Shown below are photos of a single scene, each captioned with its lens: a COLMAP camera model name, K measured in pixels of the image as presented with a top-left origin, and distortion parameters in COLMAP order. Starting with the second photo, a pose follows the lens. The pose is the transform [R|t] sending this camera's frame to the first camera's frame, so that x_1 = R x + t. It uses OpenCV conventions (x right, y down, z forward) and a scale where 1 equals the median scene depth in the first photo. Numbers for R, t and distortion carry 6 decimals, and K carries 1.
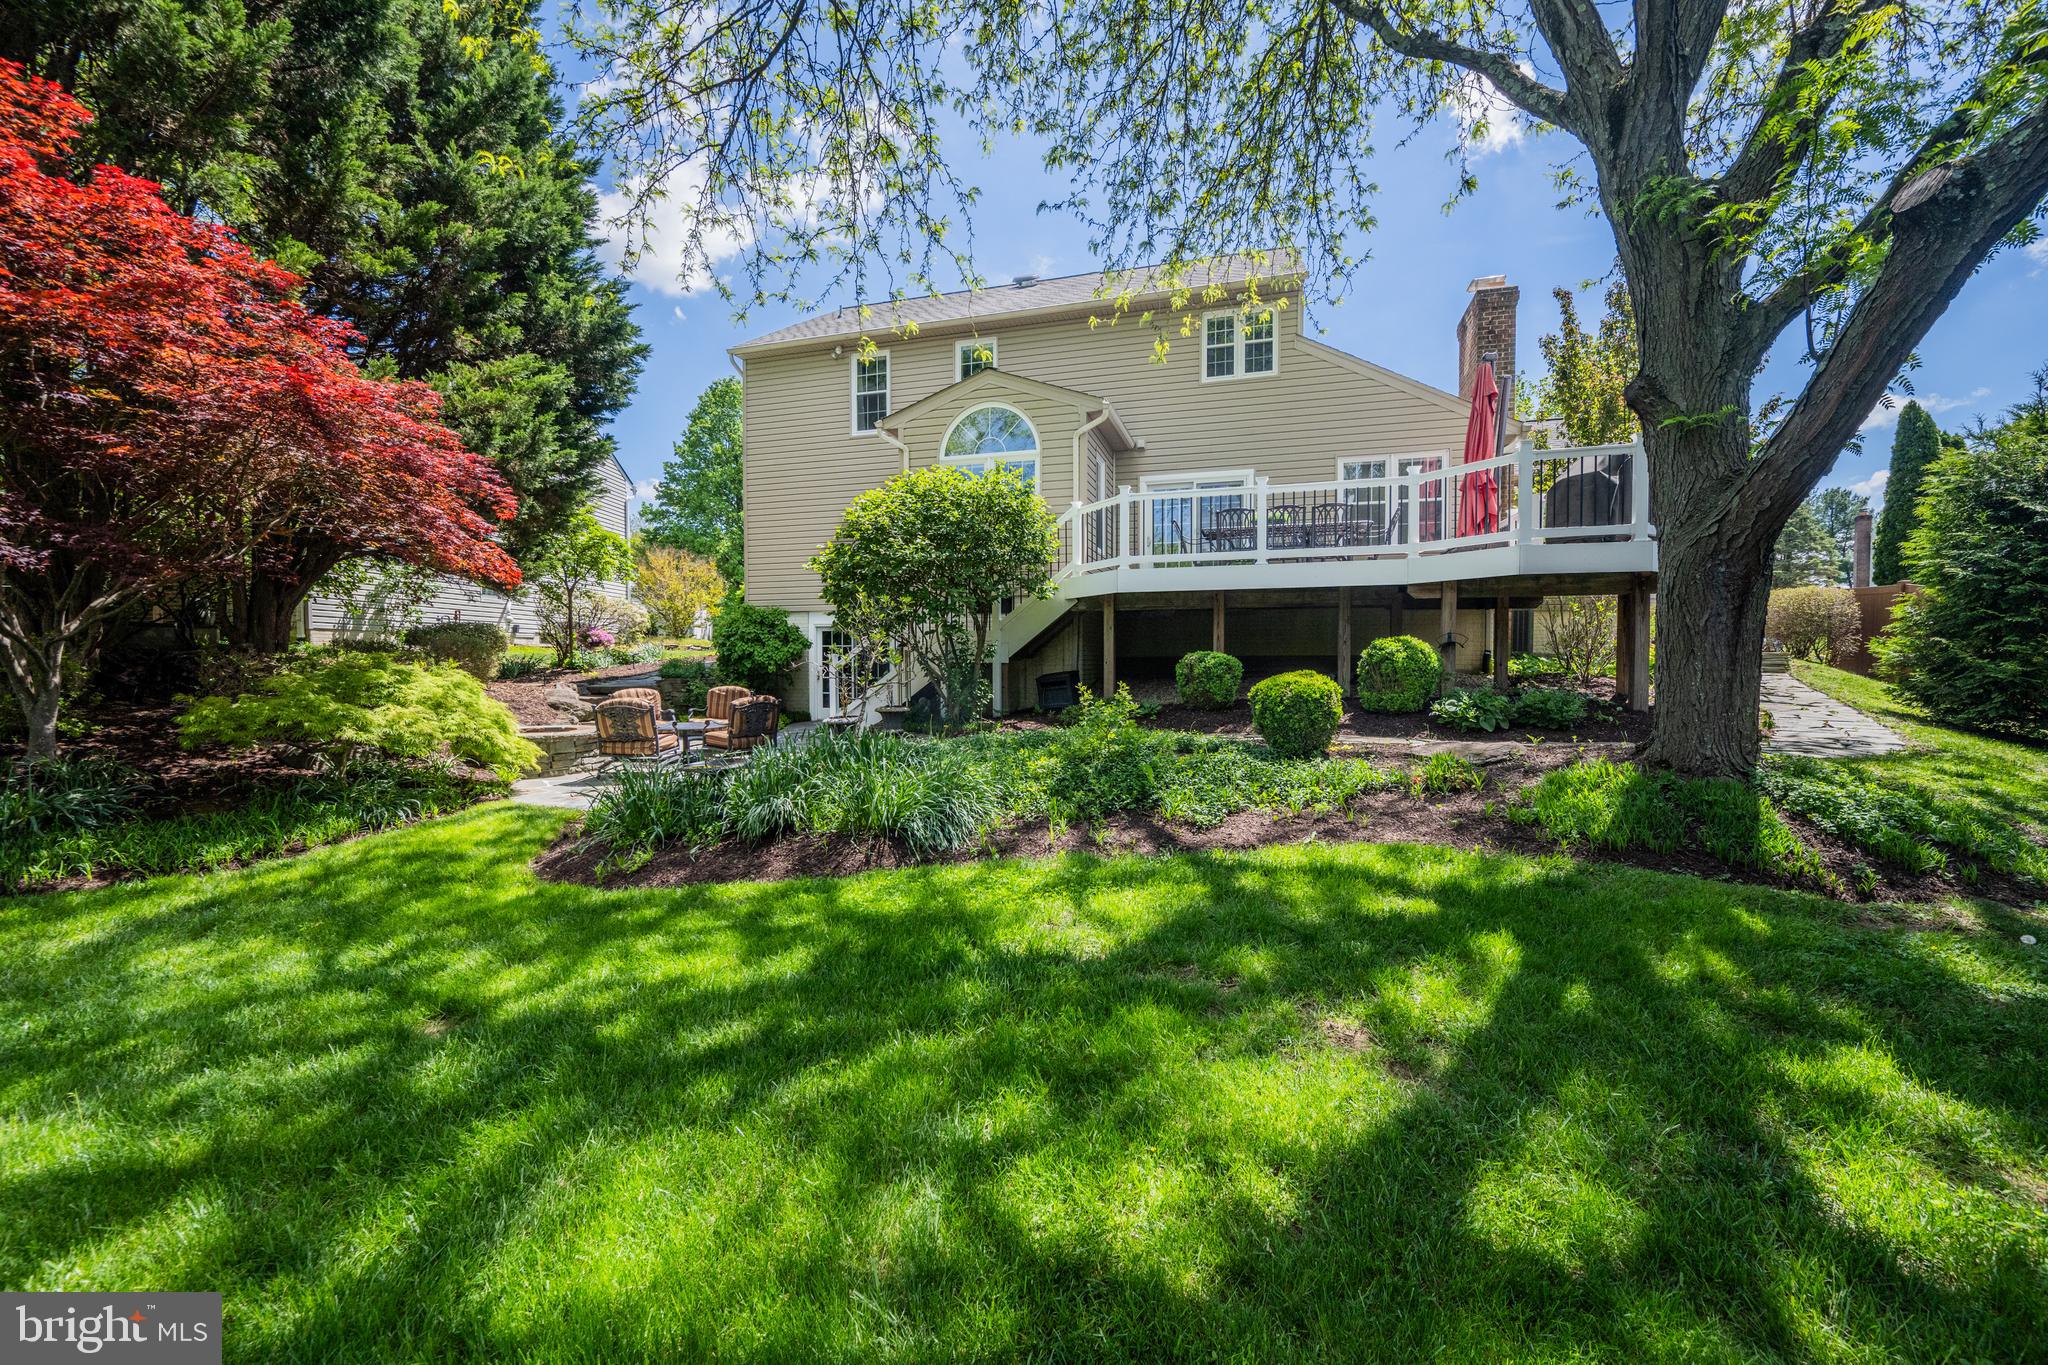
lens RADIAL K [[799.3, 0, 1023.7], [0, 799.3, 667.1], [0, 0, 1]] dist [-0.003891, -0.000259]
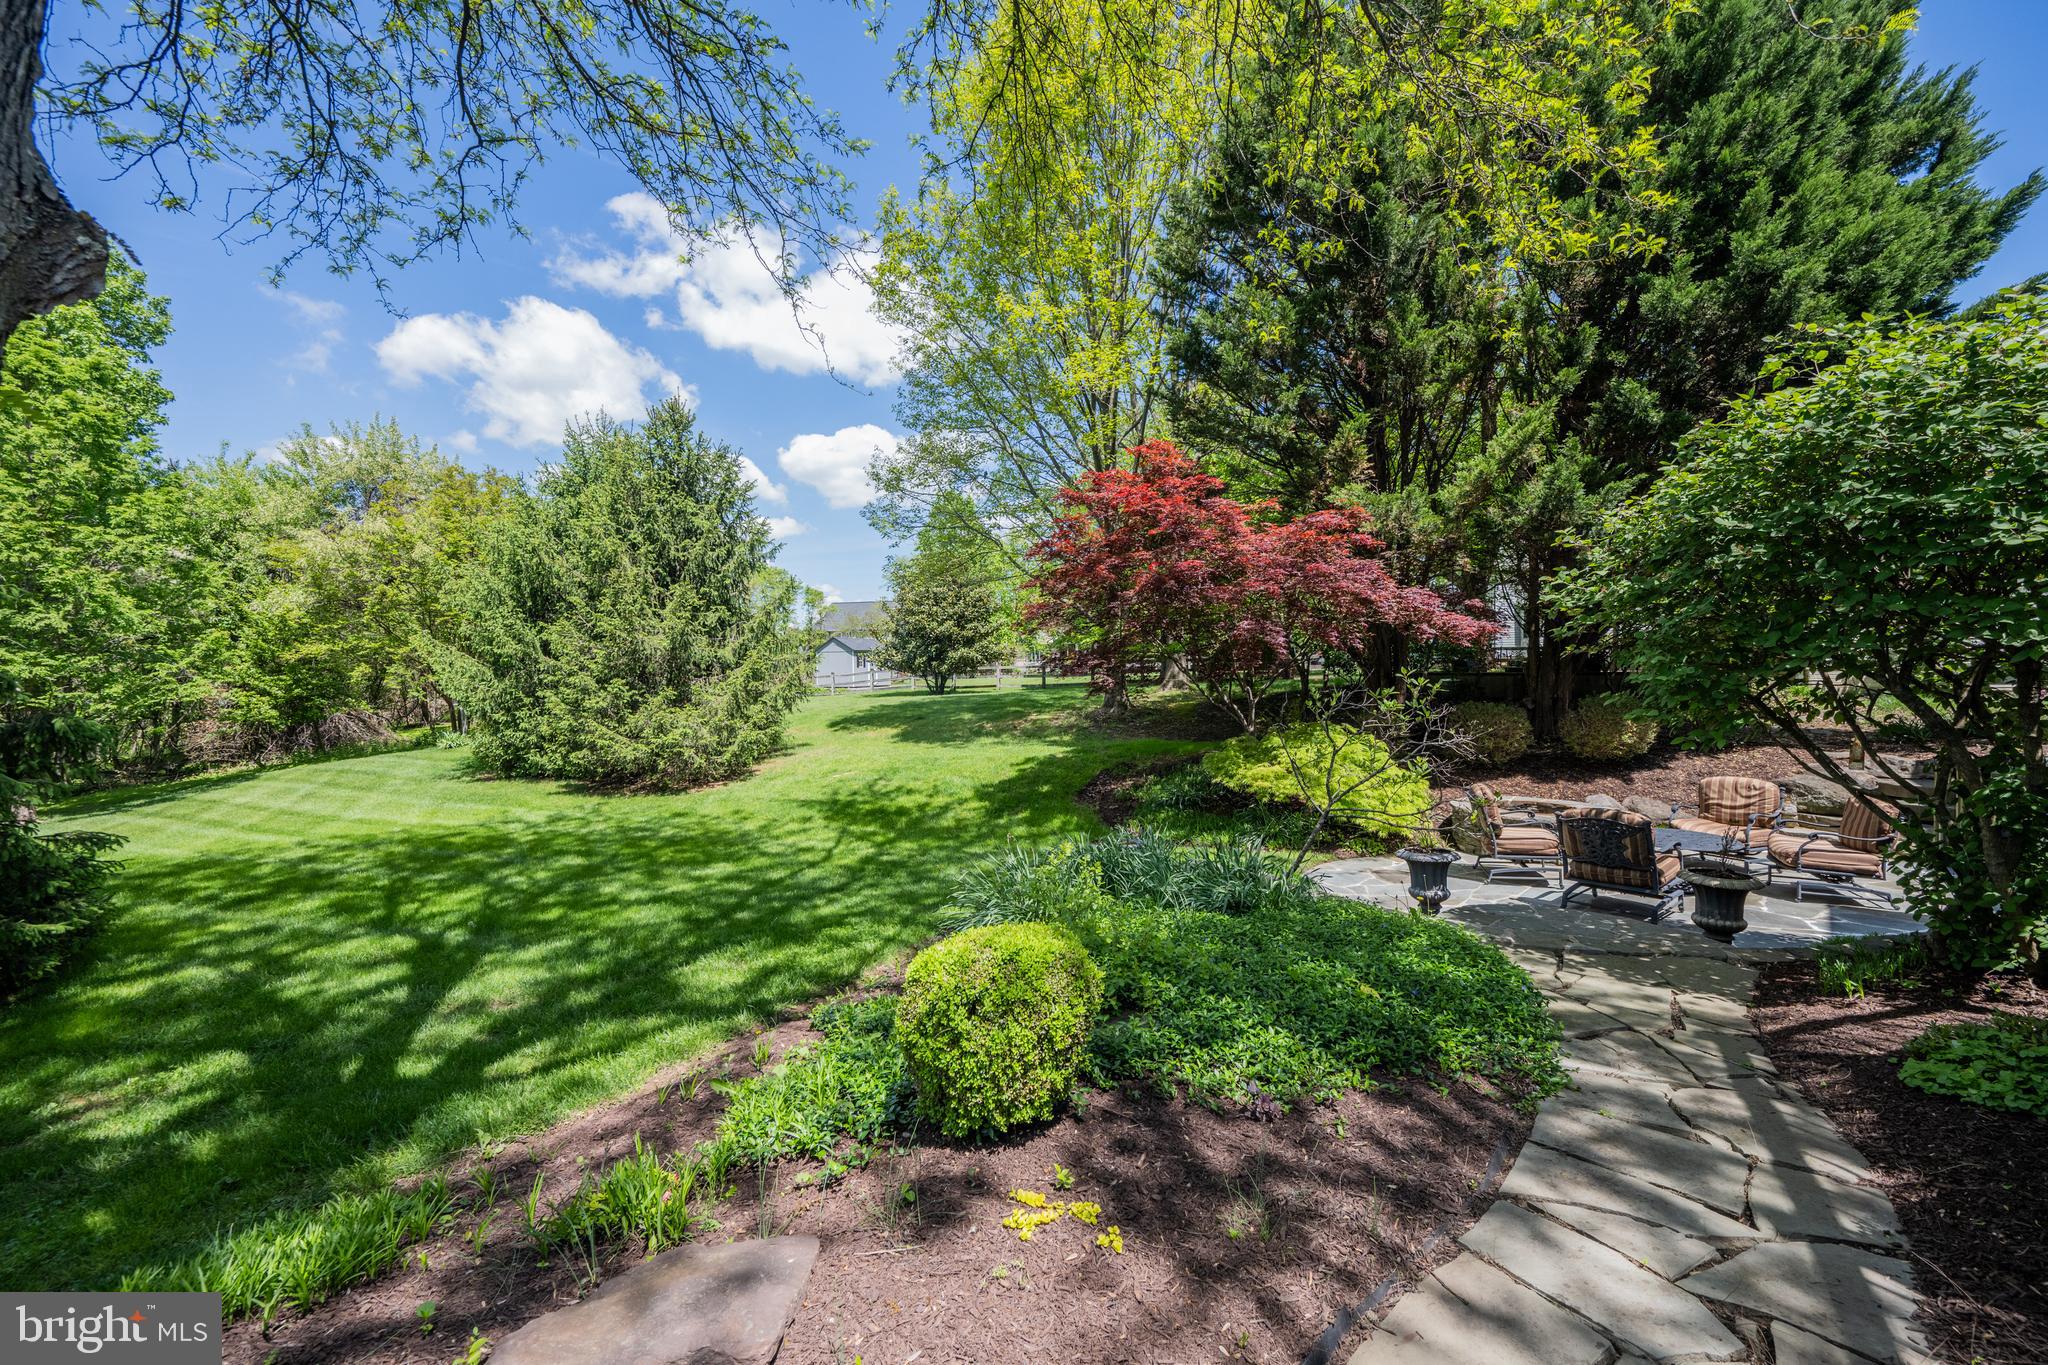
lens RADIAL K [[816.5, 0, 1017.8], [0, 816.5, 678.4], [0, 0, 1]] dist [0.000775, -0.000141]
pose [[-0.331078, 0.019048, -0.943411, 0.471473], [0.000370, 0.999799, 0.020056, -0.087532], [0.943603, 0.006291, -0.331019, 0.739465]]
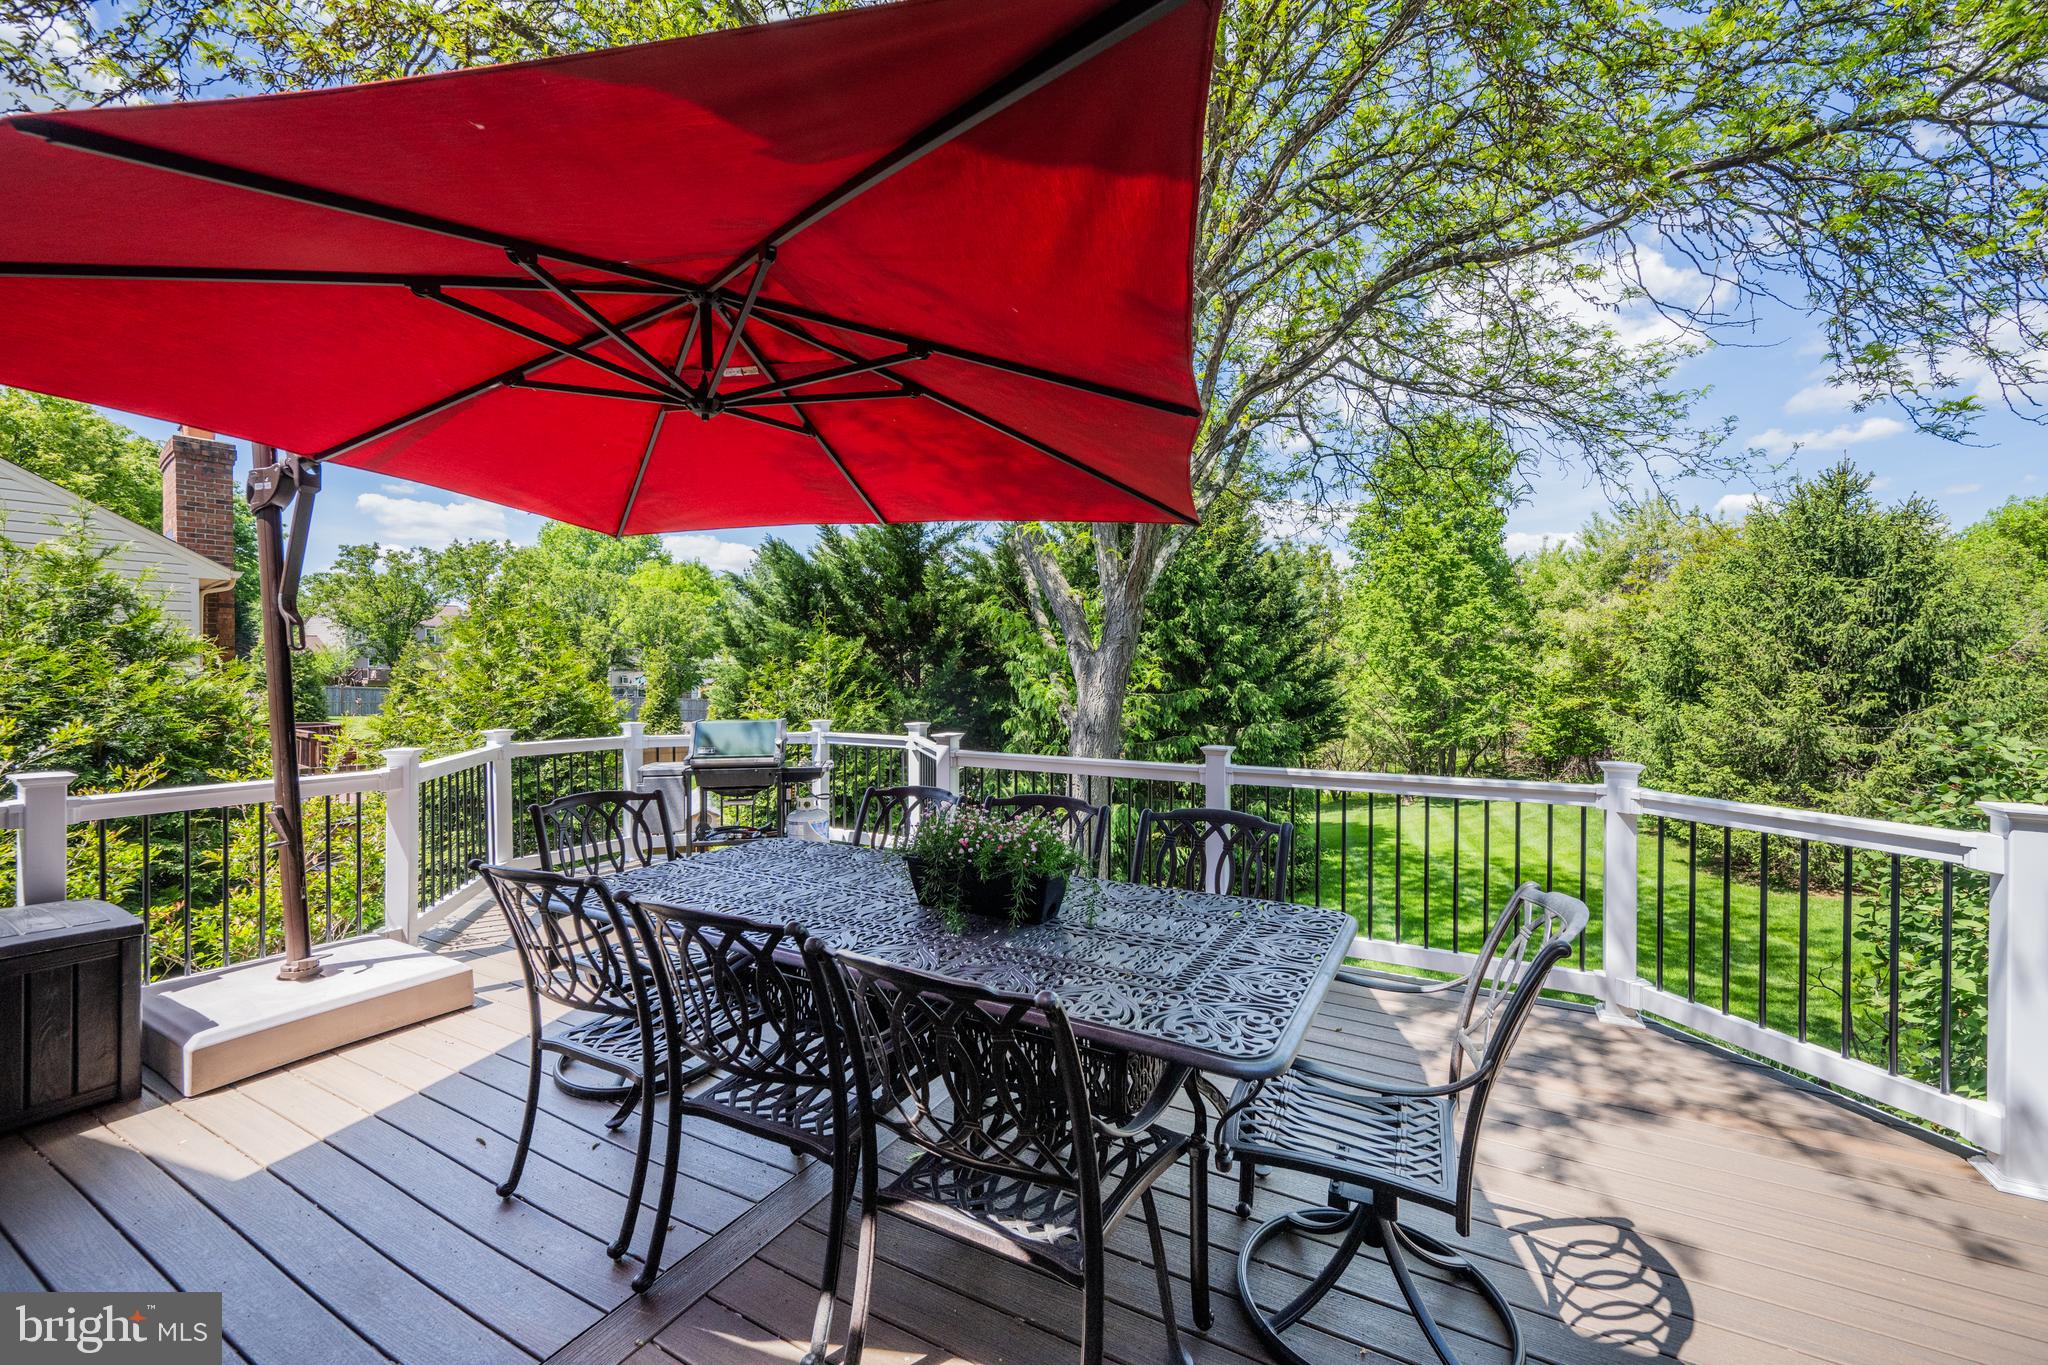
lens RADIAL K [[807.1, 0, 1017.4], [0, 807.1, 686.0], [0, 0, 1]] dist [0.006772, 0.000056]
pose [[-0.975990, -0.001353, 0.217813, 0.283881], [0.004215, 0.999676, 0.025097, -0.266704], [-0.217777, 0.025413, -0.975668, 1.416268]]
